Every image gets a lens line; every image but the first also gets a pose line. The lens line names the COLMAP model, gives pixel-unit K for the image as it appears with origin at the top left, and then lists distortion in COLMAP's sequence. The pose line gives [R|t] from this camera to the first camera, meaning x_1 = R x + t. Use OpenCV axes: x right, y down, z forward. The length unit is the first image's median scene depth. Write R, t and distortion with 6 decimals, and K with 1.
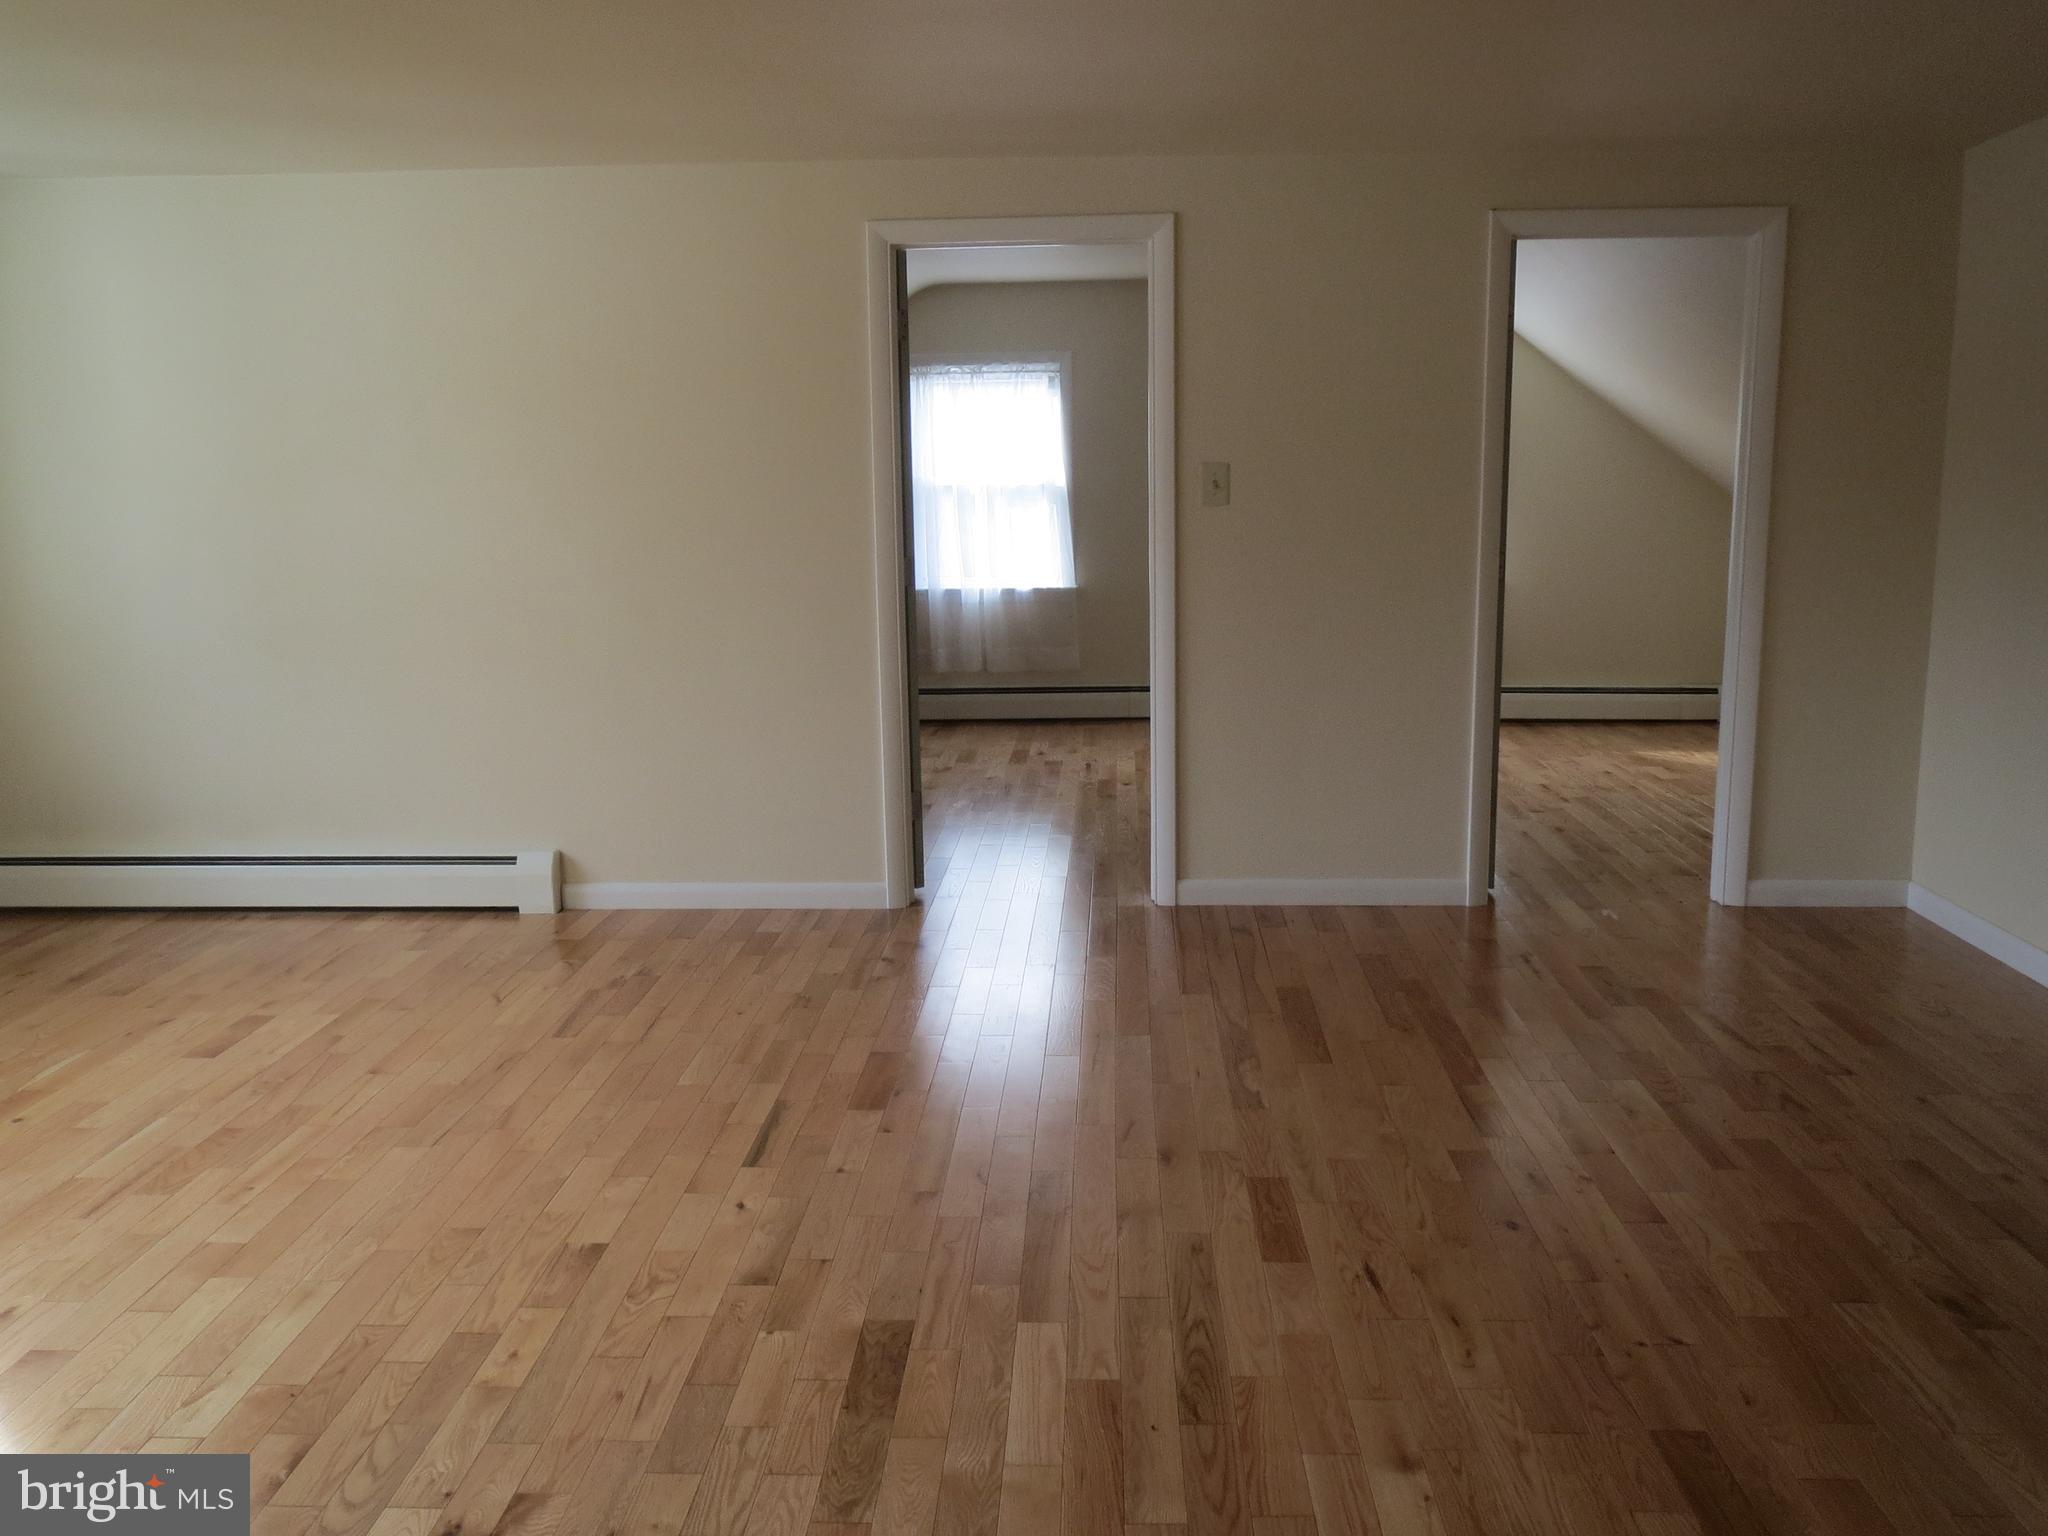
lens RADIAL K [[1733.3, 0, 1015.4], [0, 1733.3, 770.9], [0, 0, 1]] dist [-0.021812, 0.014719]
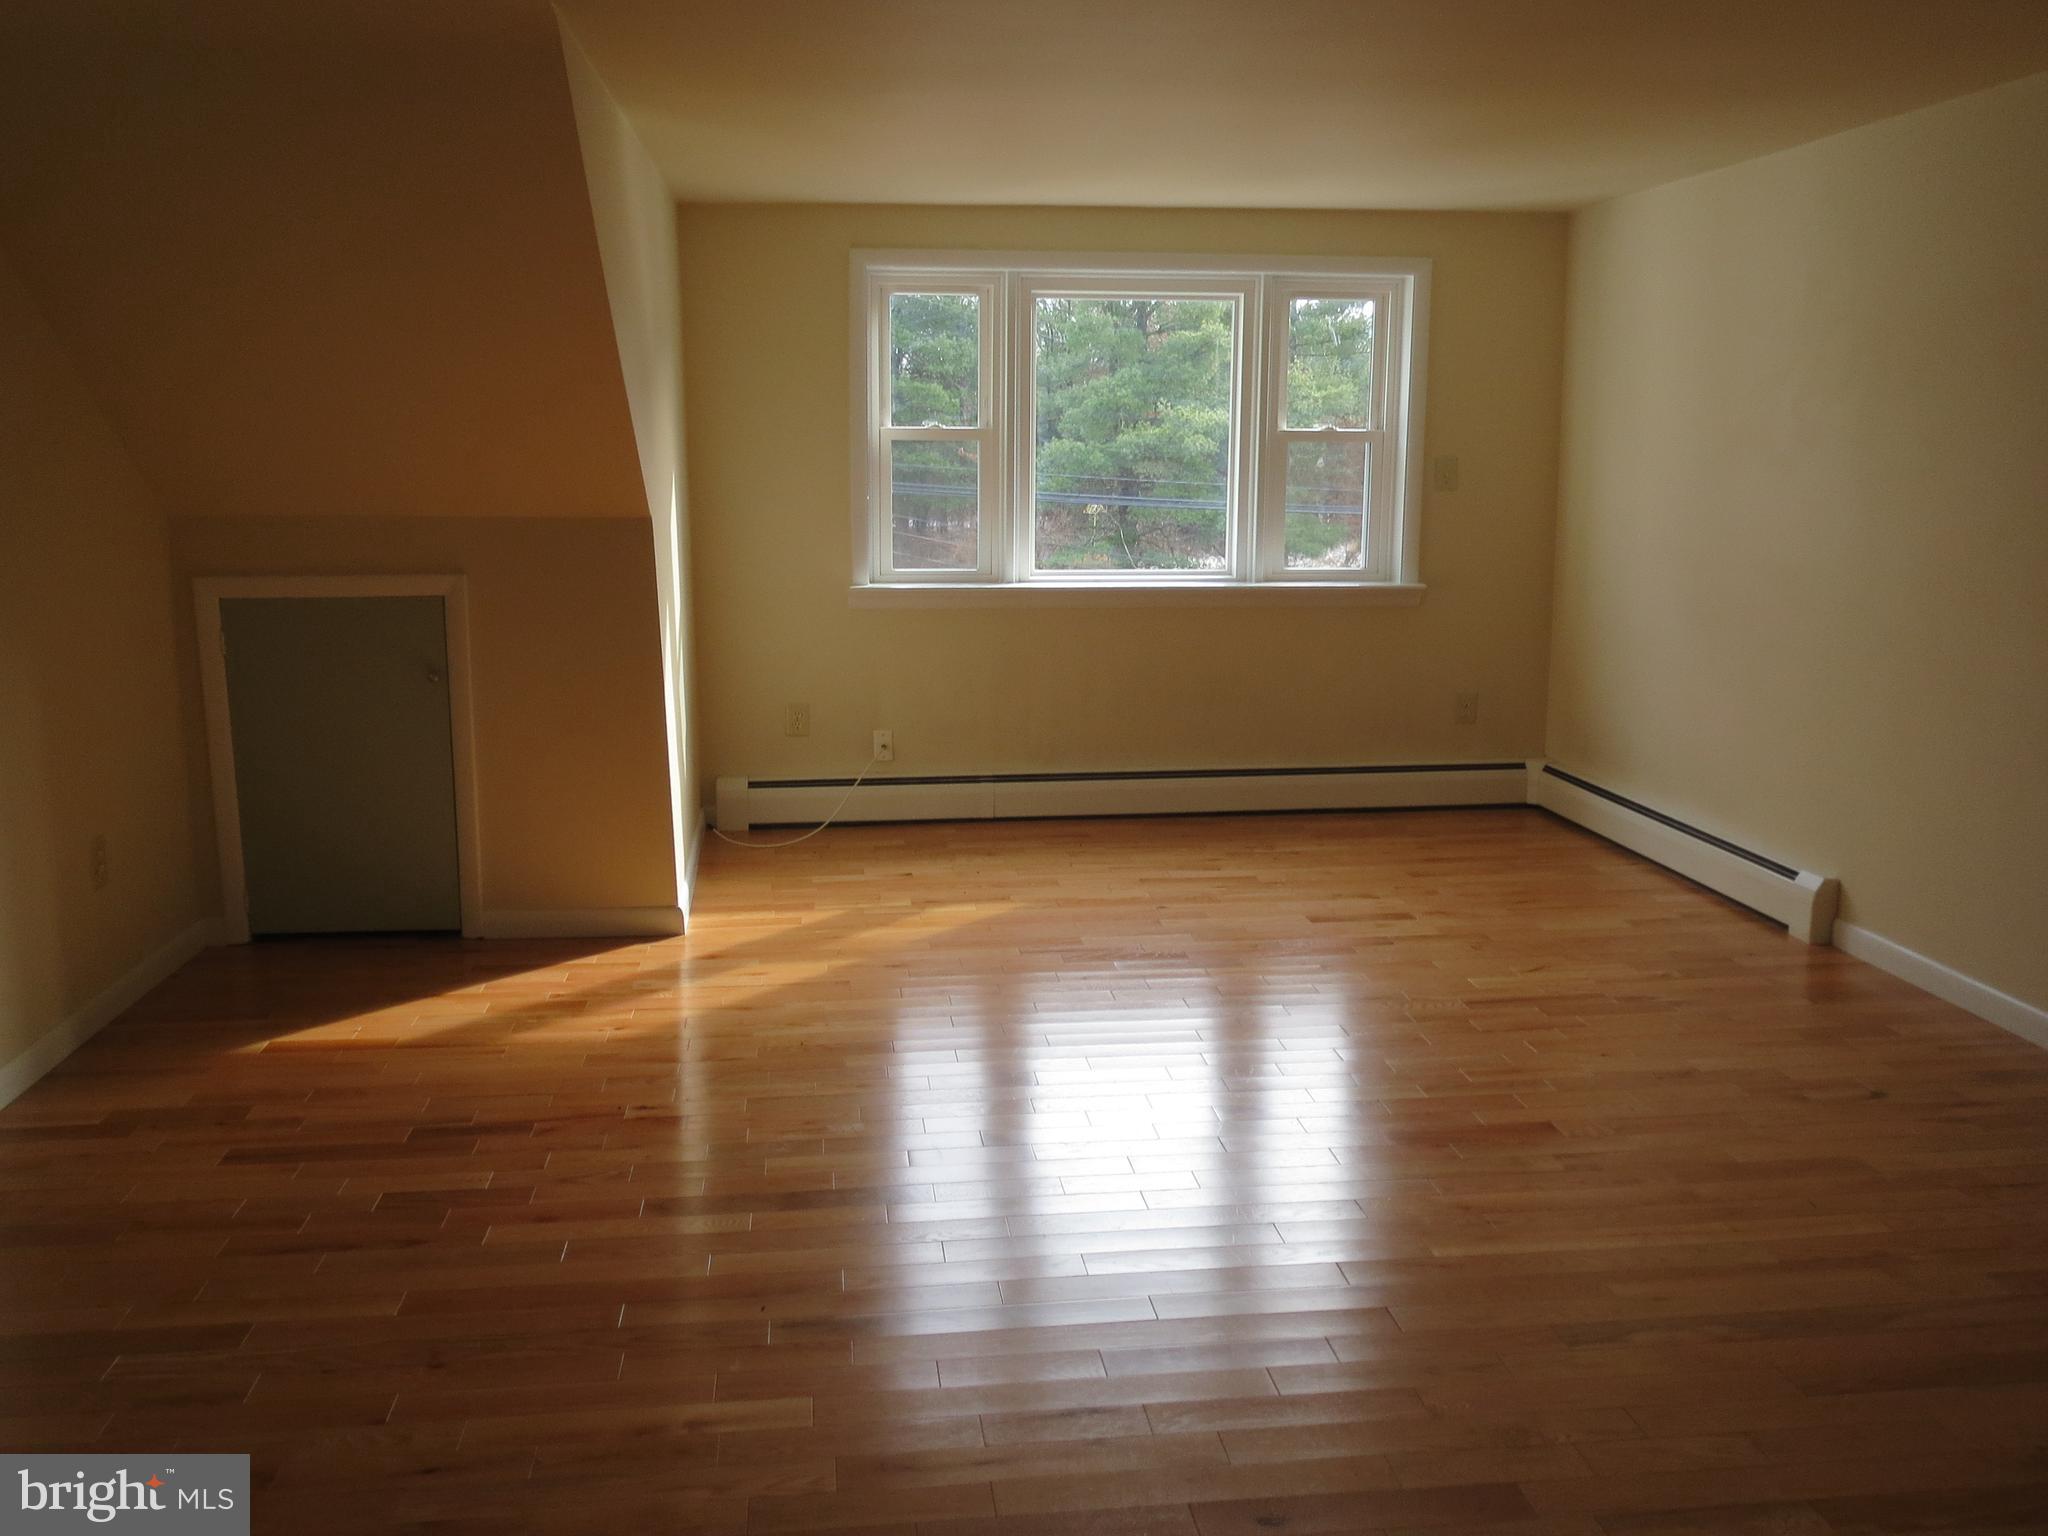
lens RADIAL K [[1733.3, 0, 1015.4], [0, 1733.3, 770.9], [0, 0, 1]] dist [-0.021812, 0.014719]
pose [[0.156556, 0.189475, -0.969324, 0.326875], [-0.174379, 0.971311, 0.161700, -0.048938], [0.972153, 0.143715, 0.185105, 0.262752]]
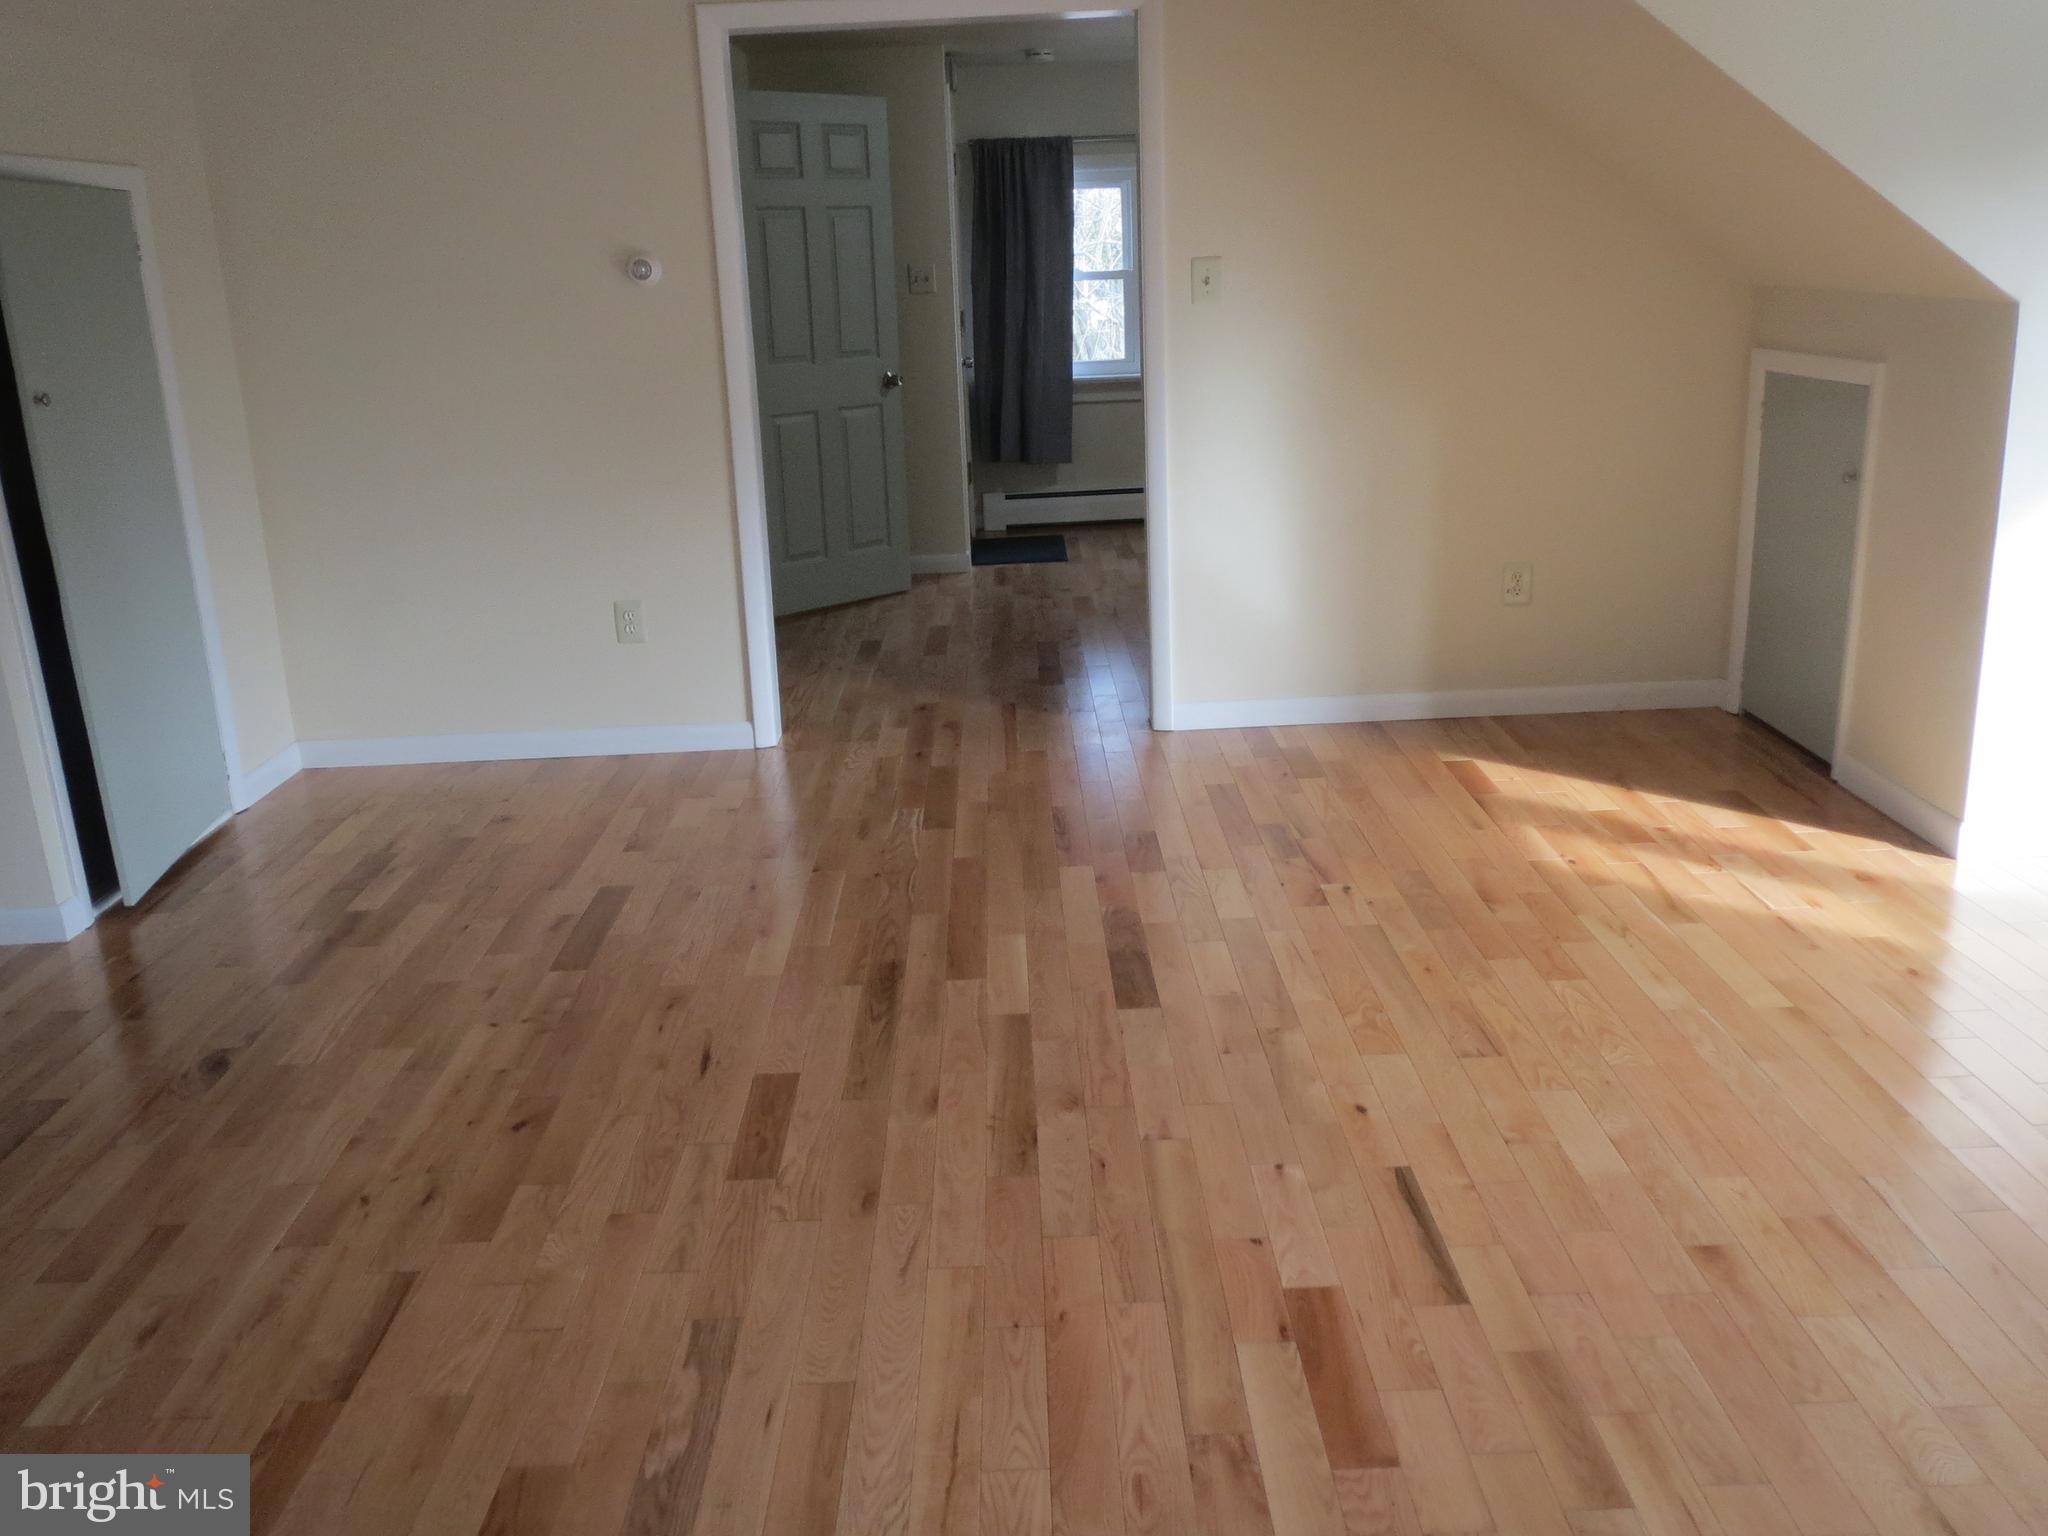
lens RADIAL K [[1733.3, 0, 1015.4], [0, 1733.3, 770.9], [0, 0, 1]] dist [-0.021812, 0.014719]
pose [[-0.996577, 0.069694, -0.044461, 0.017089], [0.041891, 0.889401, 0.455204, -0.119043], [0.071268, 0.451783, -0.889276, 0.646728]]
